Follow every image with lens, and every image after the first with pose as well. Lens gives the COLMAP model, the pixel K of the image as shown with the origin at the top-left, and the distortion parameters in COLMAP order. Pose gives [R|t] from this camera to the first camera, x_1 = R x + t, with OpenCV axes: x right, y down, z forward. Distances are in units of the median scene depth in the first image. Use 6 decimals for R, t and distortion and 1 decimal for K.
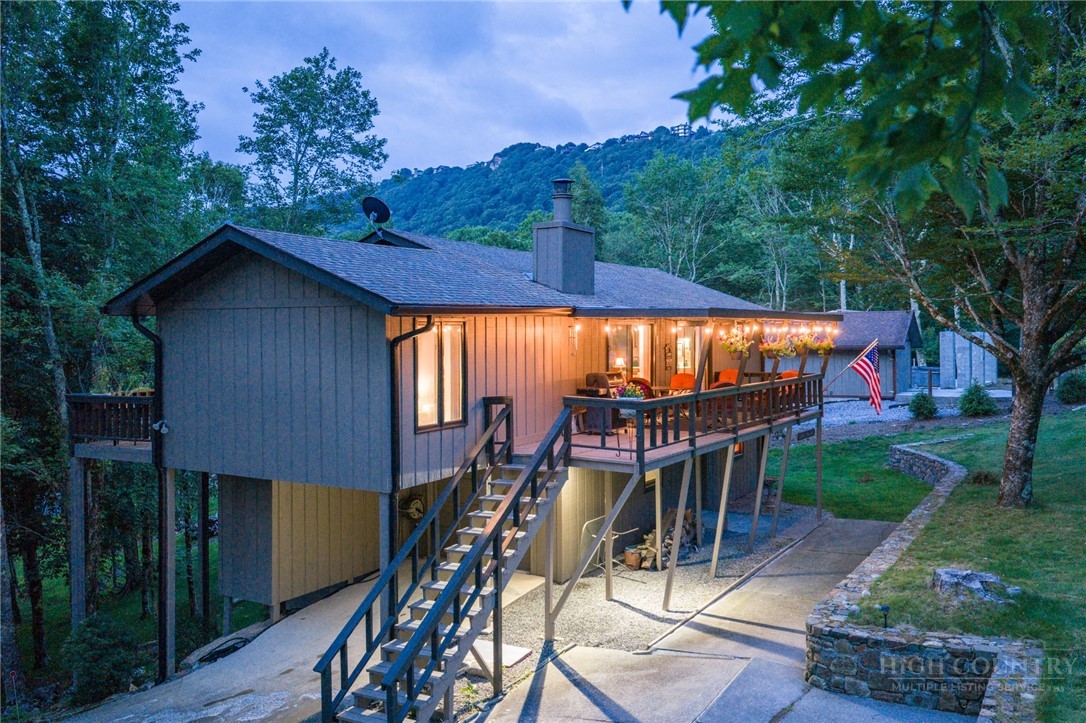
lens RADIAL K [[895.9, 0, 536.2], [0, 895.9, 351.1], [0, 0, 1]] dist [0.001573, -0.012895]
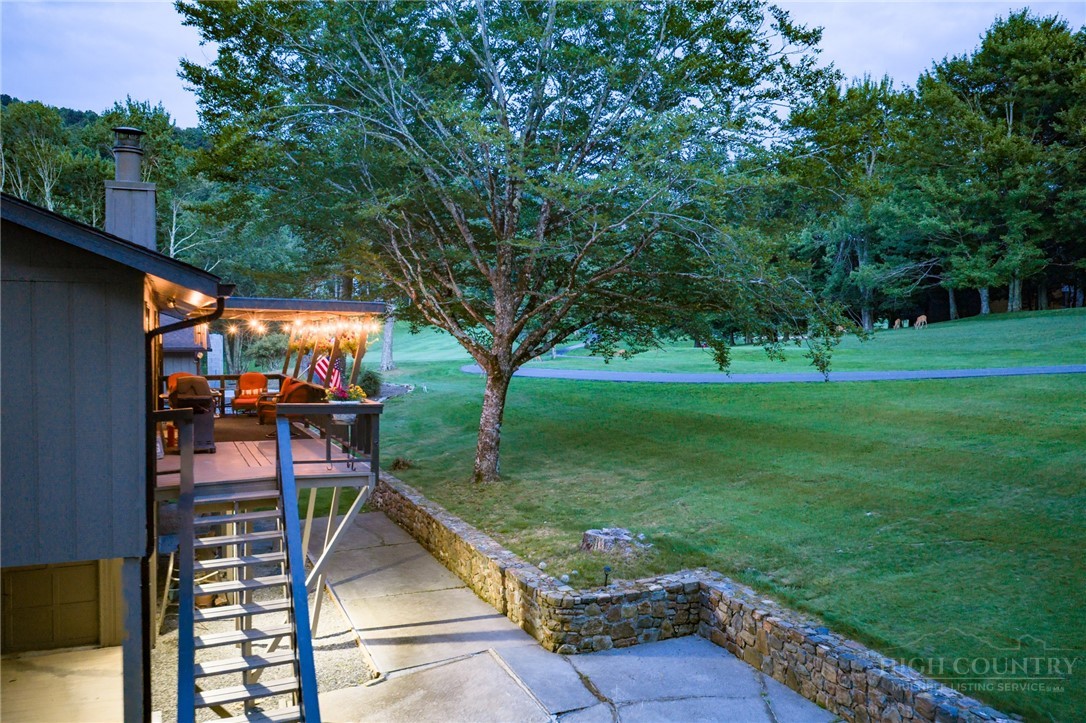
lens RADIAL K [[895.9, 0, 546.4], [0, 895.9, 359.1], [0, 0, 1]] dist [0.001573, -0.012895]
pose [[0.591307, -0.012708, 0.806346, -0.513222], [0.008865, 0.999918, 0.009258, 0.003712], [-0.806398, 0.001674, 0.591371, 0.330759]]
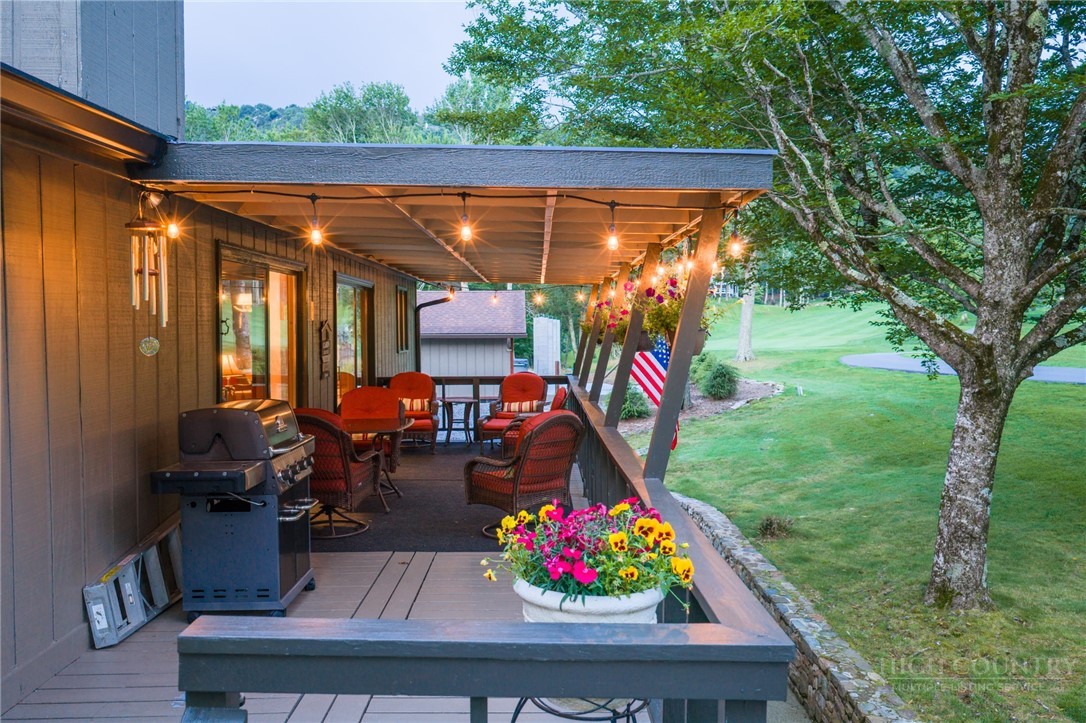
lens RADIAL K [[895.9, 0, 549.8], [0, 895.9, 357.1], [0, 0, 1]] dist [0.001573, -0.012895]
pose [[0.851694, -0.017254, 0.523755, 0.012015], [0.008916, 0.999790, 0.018437, 0.003596], [-0.523964, -0.011033, 0.851669, 0.899488]]
